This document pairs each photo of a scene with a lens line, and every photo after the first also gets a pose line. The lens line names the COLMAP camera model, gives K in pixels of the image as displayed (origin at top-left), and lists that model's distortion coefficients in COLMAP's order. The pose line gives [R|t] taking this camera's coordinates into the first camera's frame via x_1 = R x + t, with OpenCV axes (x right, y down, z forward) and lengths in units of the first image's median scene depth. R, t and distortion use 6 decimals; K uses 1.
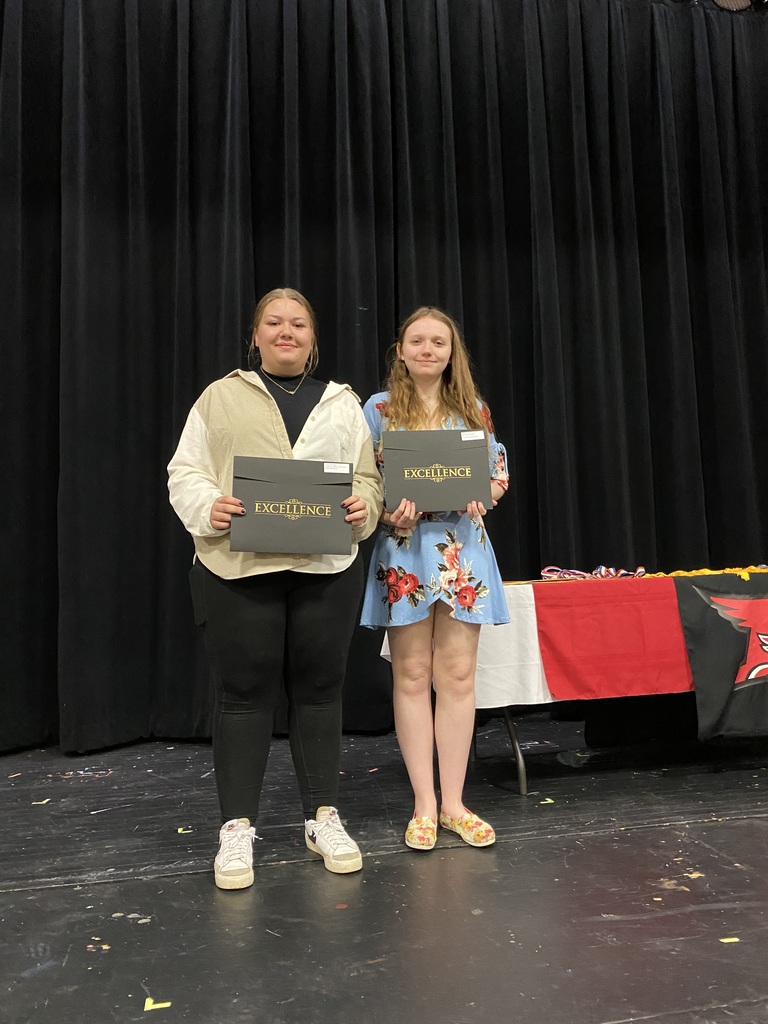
lens RADIAL K [[776.4, 0, 388.5], [0, 776.4, 509.5], [0, 0, 1]] dist [0.007010, 0.002035]
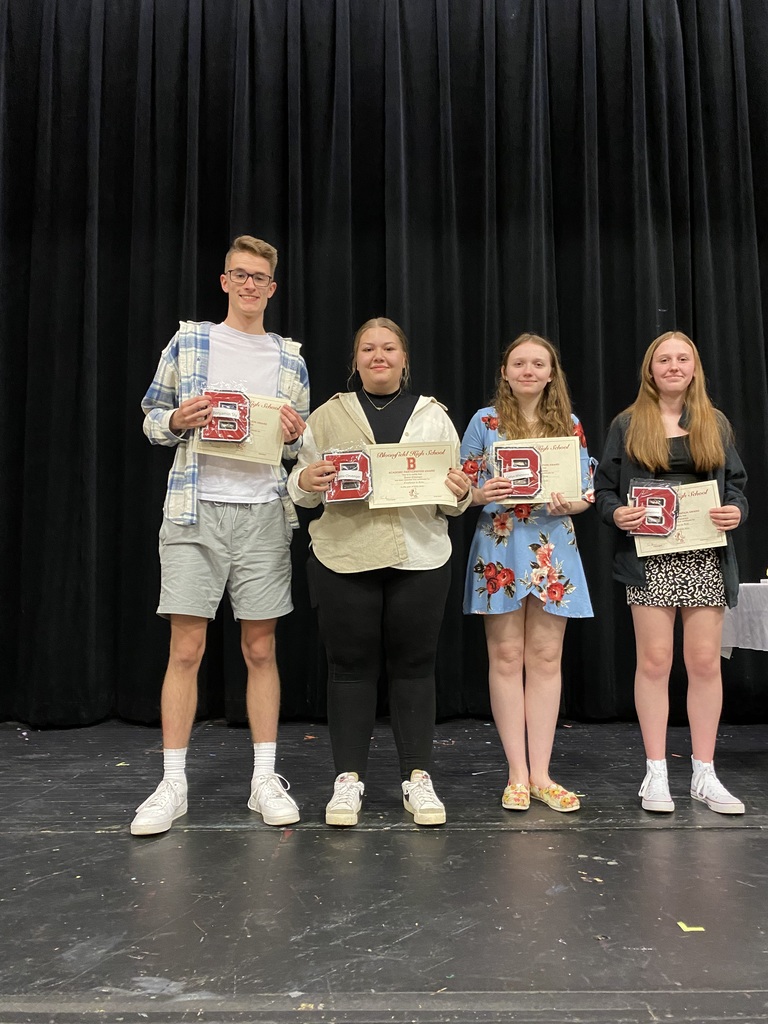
lens RADIAL K [[776.4, 0, 396.7], [0, 776.4, 506.9], [0, 0, 1]] dist [0.007010, 0.002035]
pose [[0.981345, 0.004172, -0.192212, -0.259413], [-0.004231, 0.999991, 0.000104, 0.004141], [0.192211, 0.000711, 0.981353, -0.116108]]
